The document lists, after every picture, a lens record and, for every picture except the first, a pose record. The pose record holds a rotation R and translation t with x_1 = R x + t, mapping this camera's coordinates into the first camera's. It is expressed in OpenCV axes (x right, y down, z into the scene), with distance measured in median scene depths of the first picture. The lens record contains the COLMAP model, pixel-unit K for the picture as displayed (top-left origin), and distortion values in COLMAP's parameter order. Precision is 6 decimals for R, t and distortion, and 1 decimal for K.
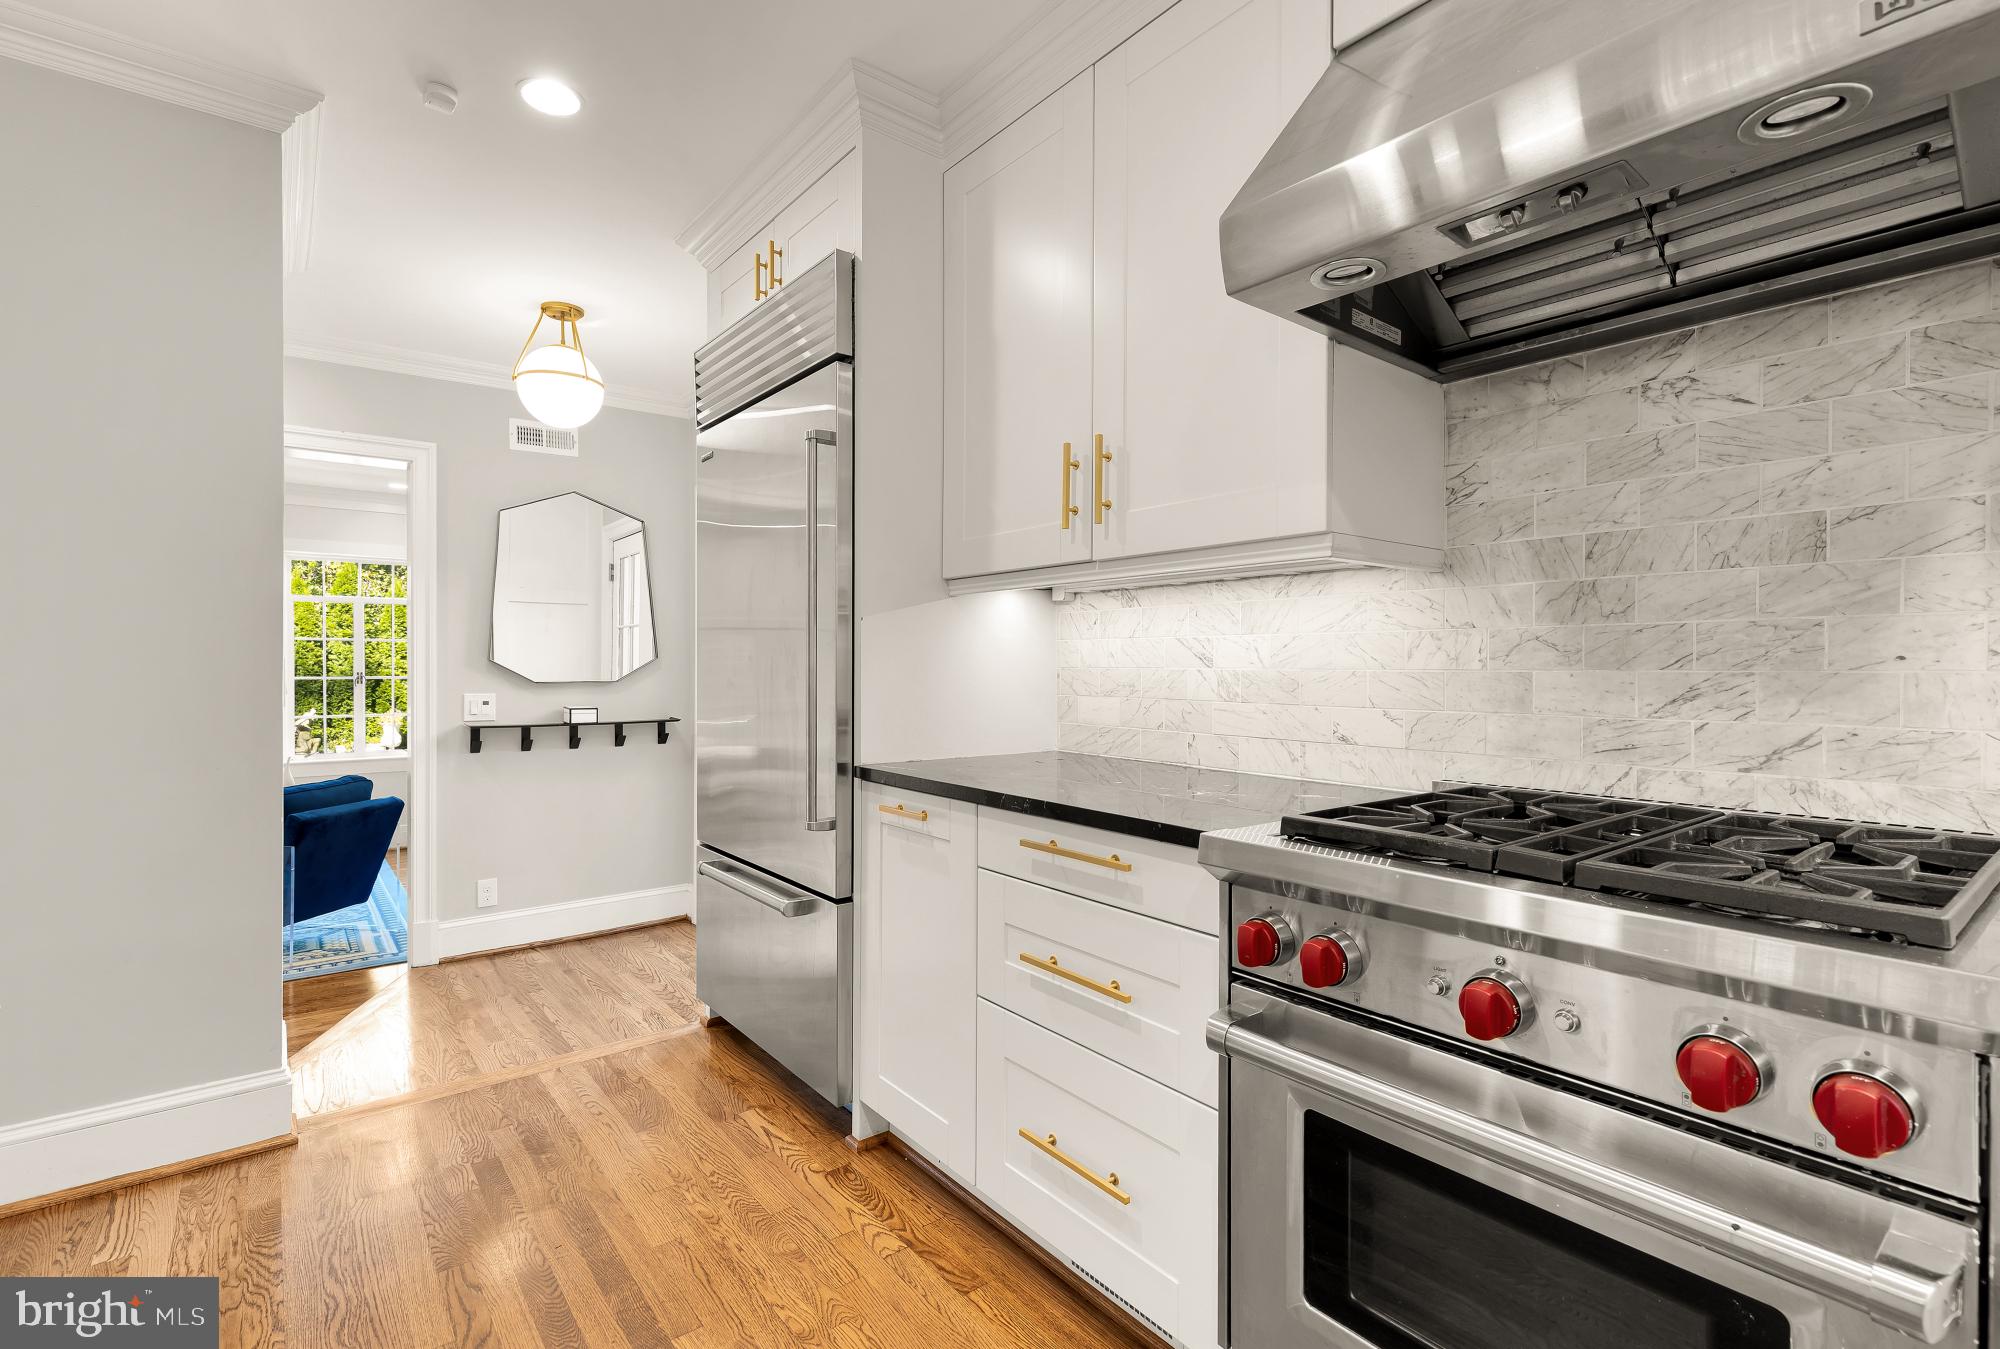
lens RADIAL K [[919.7, 0, 1000.0], [0, 919.7, 674.5], [0, 0, 1]] dist [0.003957, 0.000356]
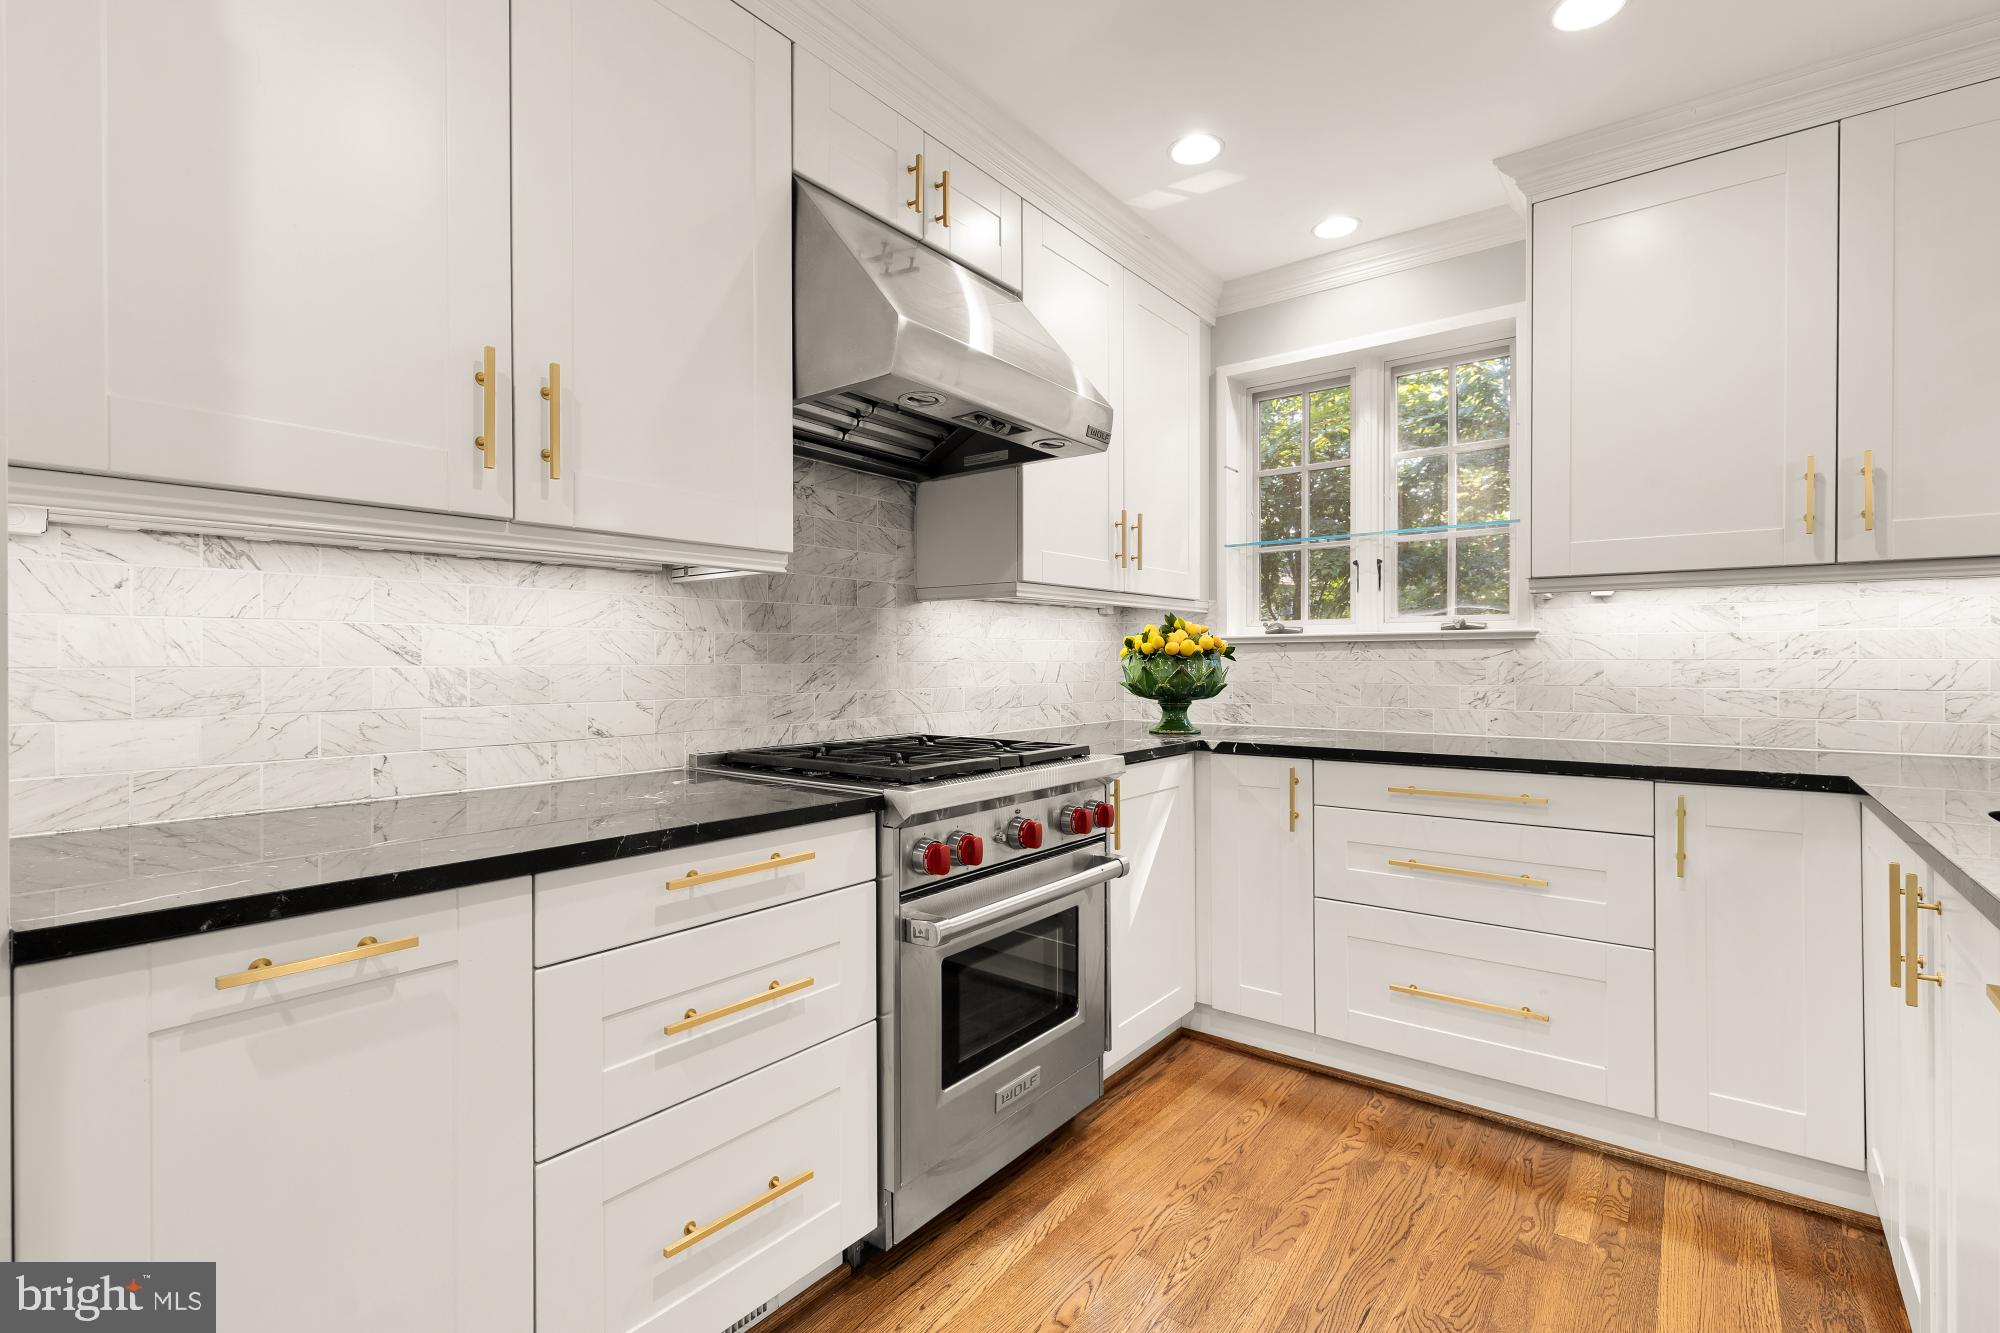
lens RADIAL K [[903.9, 0, 994.3], [0, 903.9, 663.0], [0, 0, 1]] dist [0.001106, -0.000083]
pose [[-0.227625, -0.006282, 0.973729, -0.795885], [0.010740, 0.999902, 0.008961, -0.013699], [-0.973690, 0.012497, -0.227536, 0.899281]]
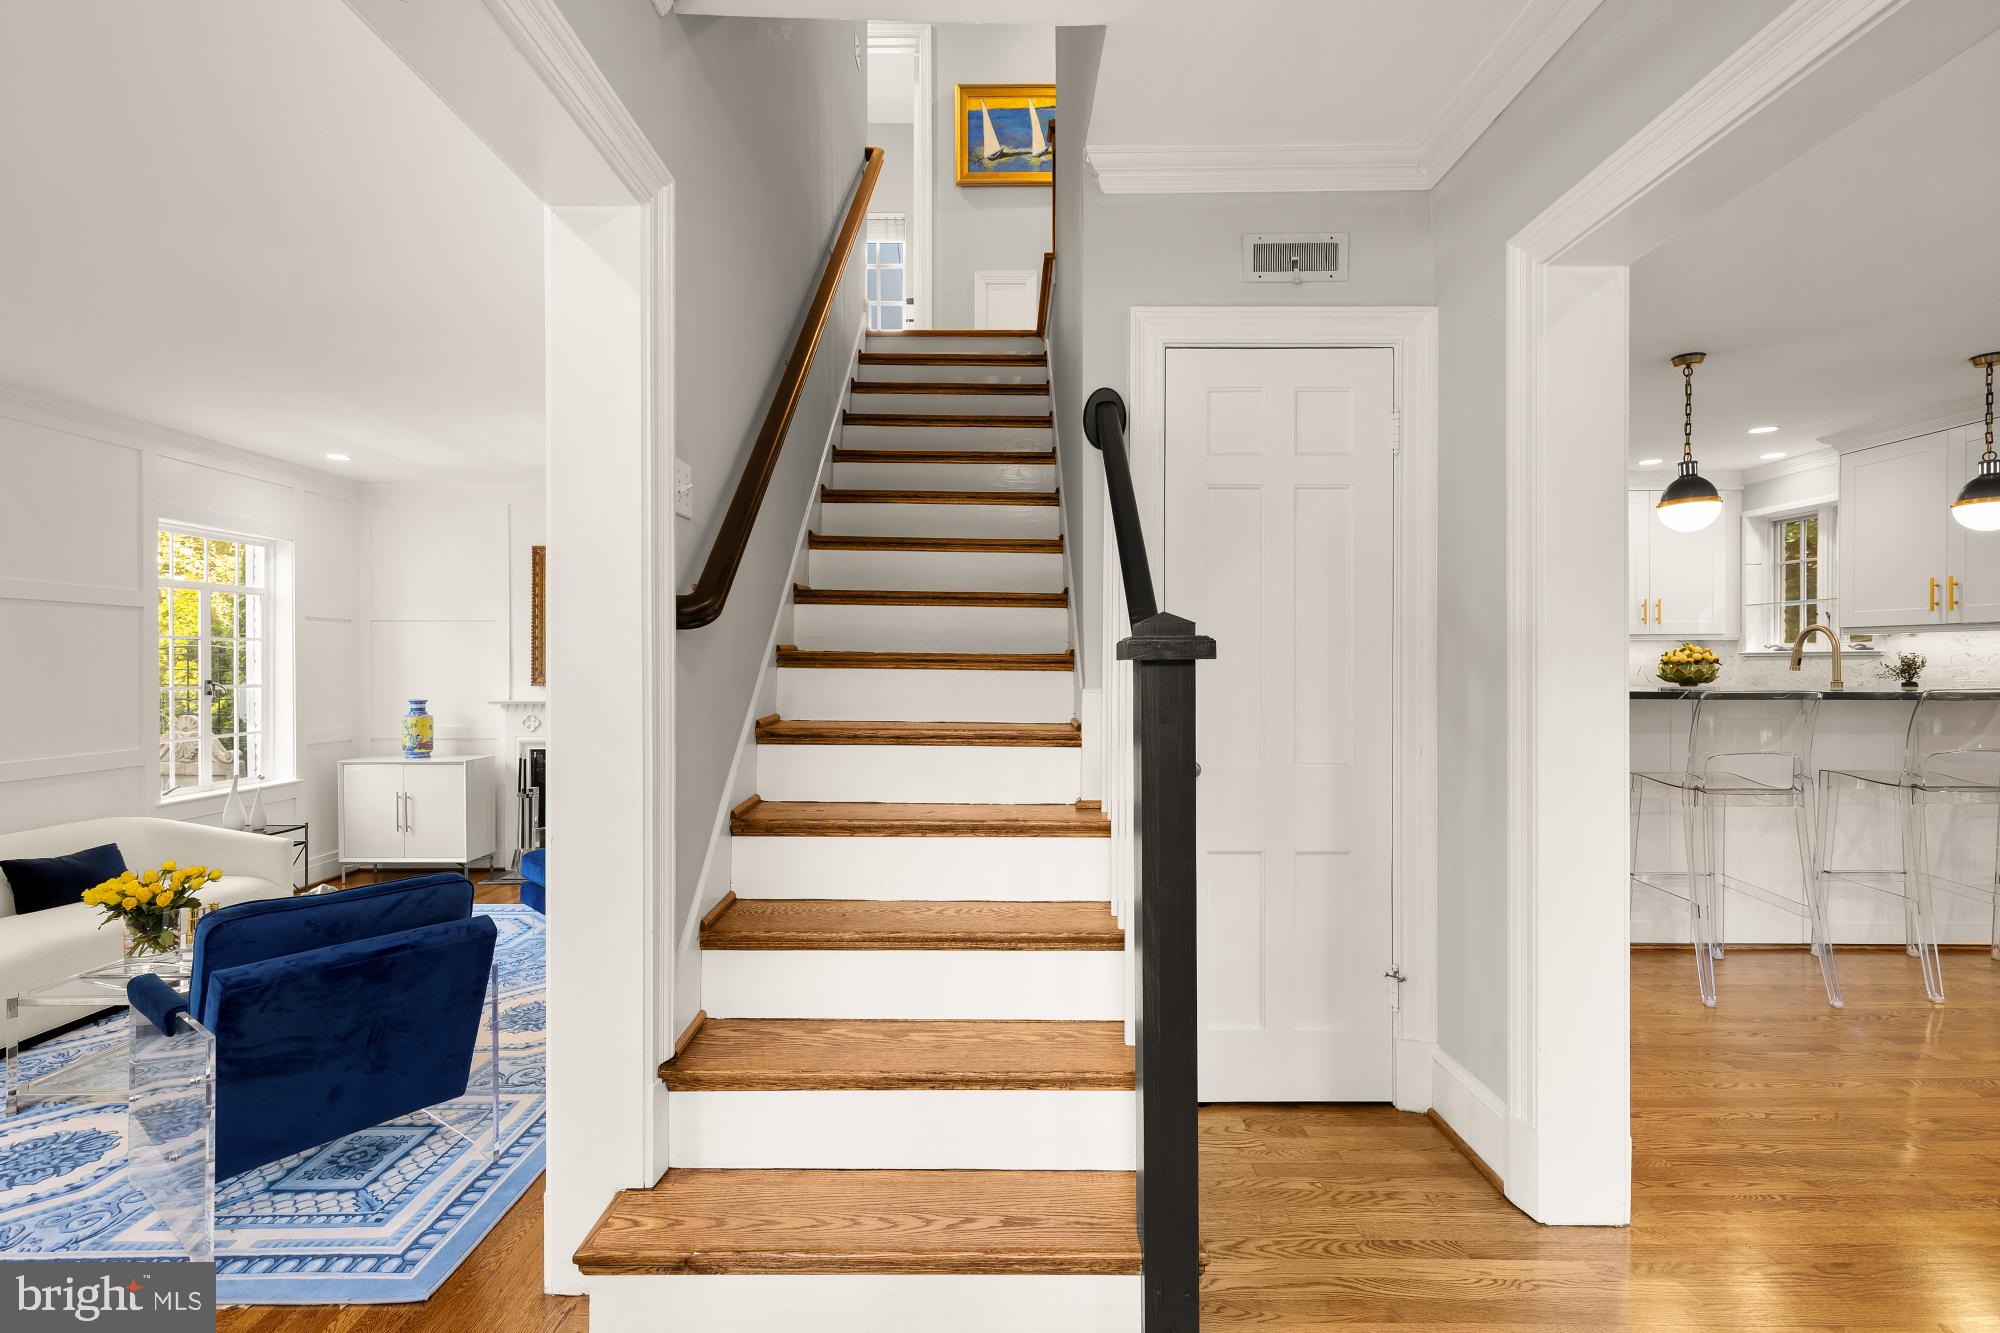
lens RADIAL K [[897.5, 0, 1000.0], [0, 897.5, 666.5], [0, 0, 1]] dist [-0.001212, -0.000325]
pose [[0.627108, -0.009119, 0.778879, -3.919716], [0.012122, 0.999925, 0.001947, -0.034898], [-0.778838, 0.008221, 0.627171, 0.029269]]
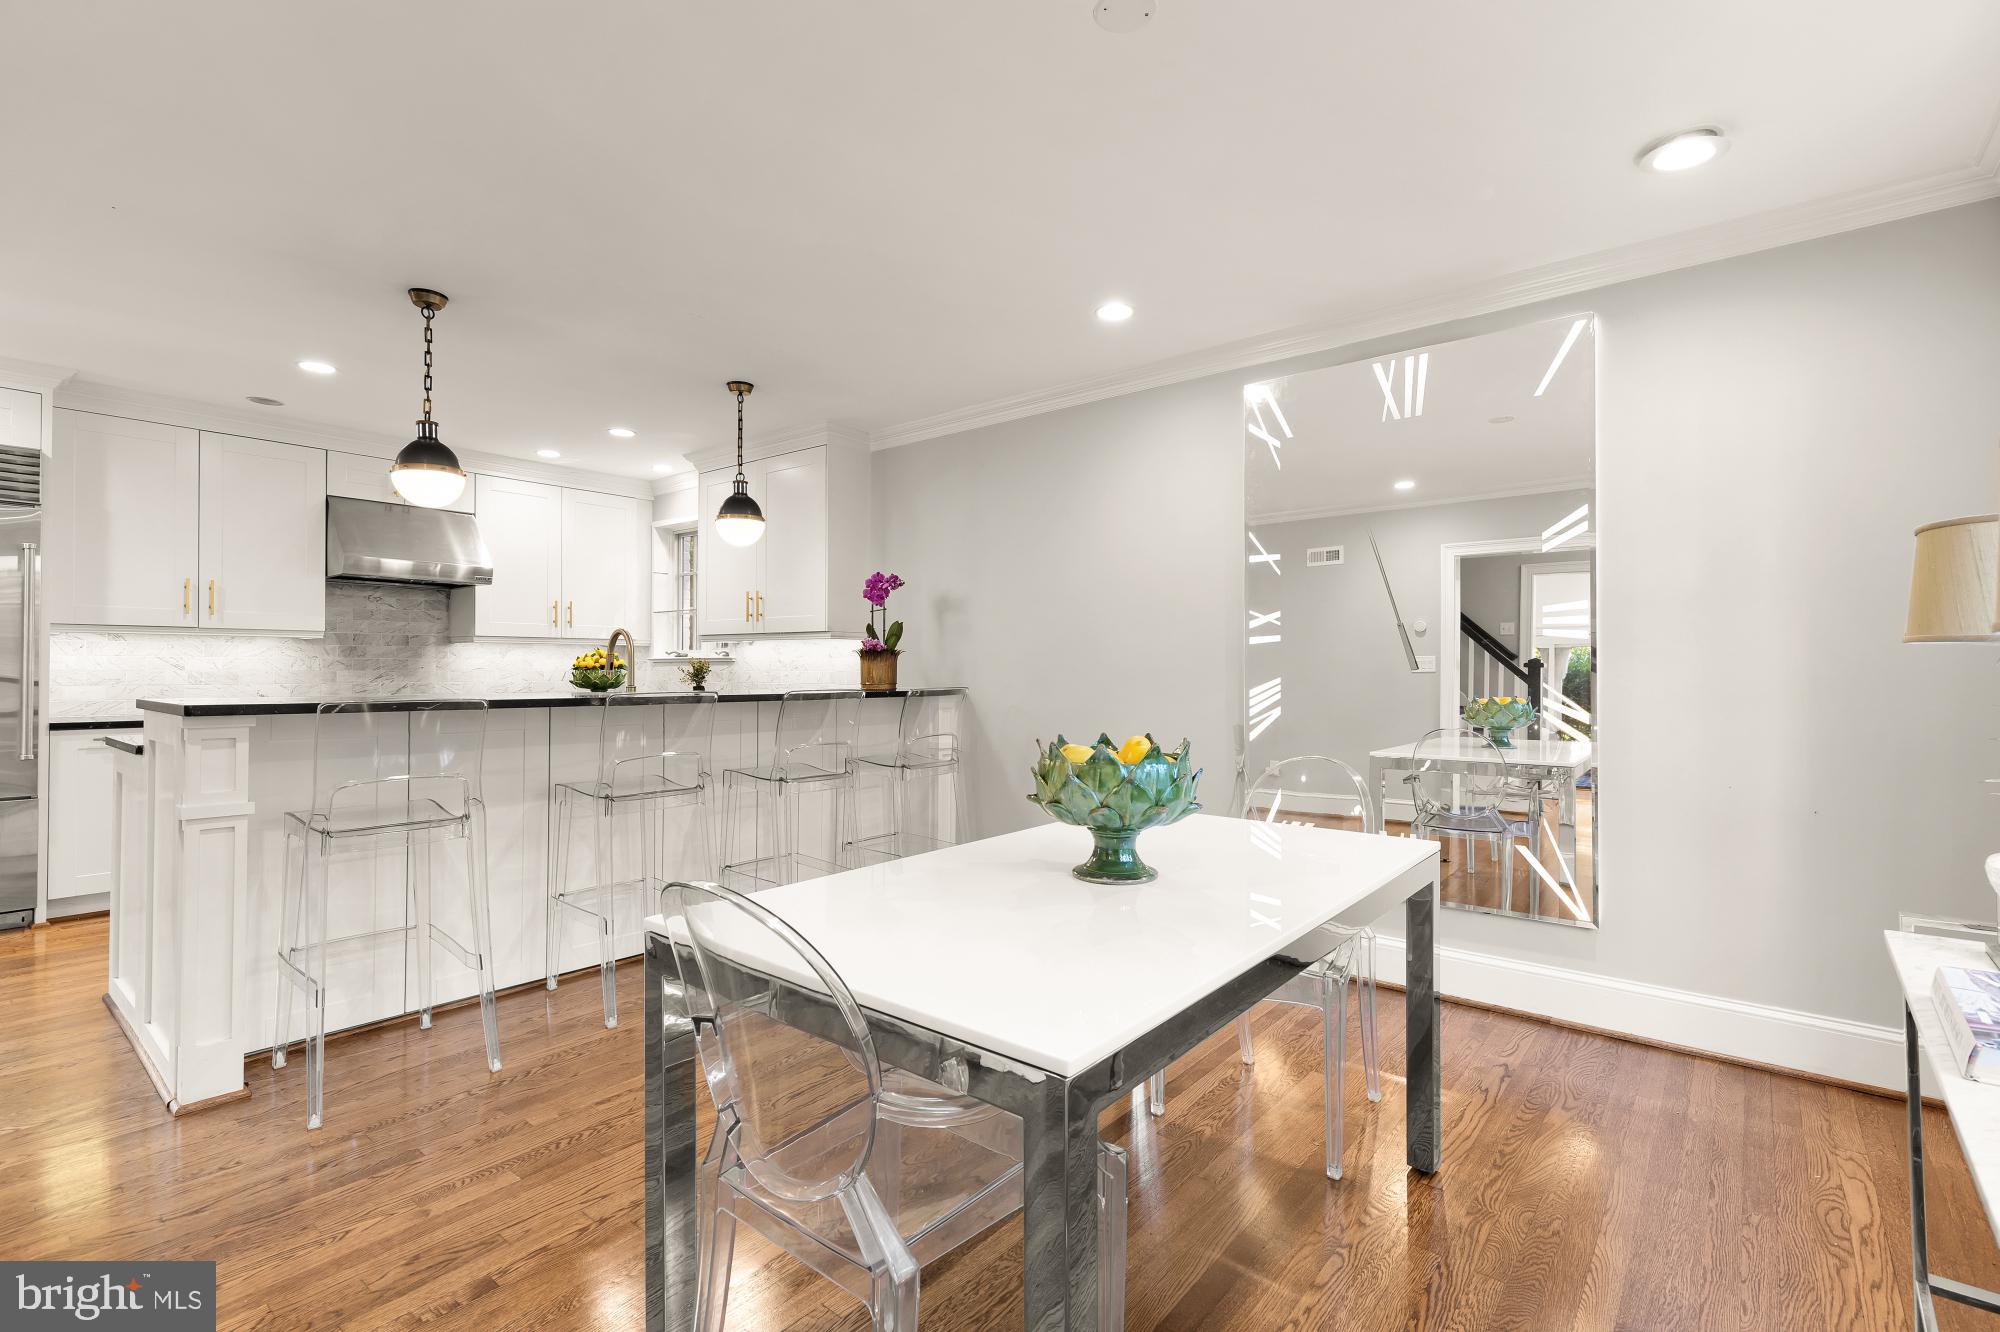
lens RADIAL K [[897.5, 0, 1000.0], [0, 897.5, 666.0], [0, 0, 1]] dist [-0.001212, -0.000325]
pose [[-0.214472, -0.000835, 0.976730, -3.121258], [0.005625, 0.999982, 0.002090, -0.014640], [-0.976714, 0.005942, -0.214464, -0.685883]]
